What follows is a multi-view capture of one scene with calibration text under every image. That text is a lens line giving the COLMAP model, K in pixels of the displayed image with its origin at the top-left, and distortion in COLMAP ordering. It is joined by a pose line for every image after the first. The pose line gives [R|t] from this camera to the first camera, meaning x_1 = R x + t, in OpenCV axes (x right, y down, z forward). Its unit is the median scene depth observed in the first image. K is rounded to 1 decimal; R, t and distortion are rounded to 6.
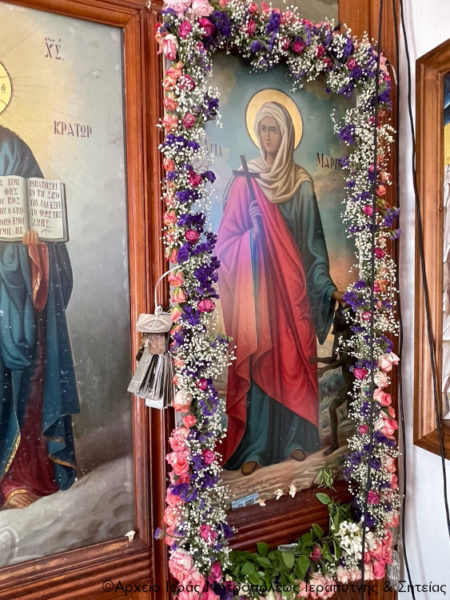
lens RADIAL K [[387.1, 0, 225.8], [0, 387.1, 300.0], [0, 0, 1]] dist [0.001134, -0.002360]
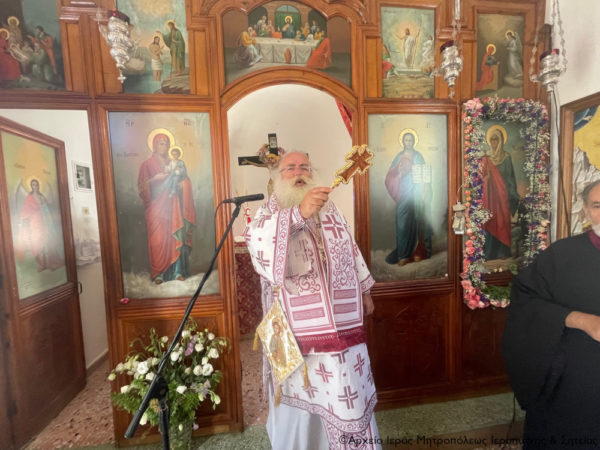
lens RADIAL K [[235.5, 0, 300.4], [0, 235.5, 225.7], [0, 0, 1]] dist [0.001210, -0.000300]
pose [[0.964340, -0.006886, -0.264576, -0.778206], [0.013513, 0.999639, 0.023236, 0.122563], [0.264321, -0.025982, 0.964085, -1.010572]]
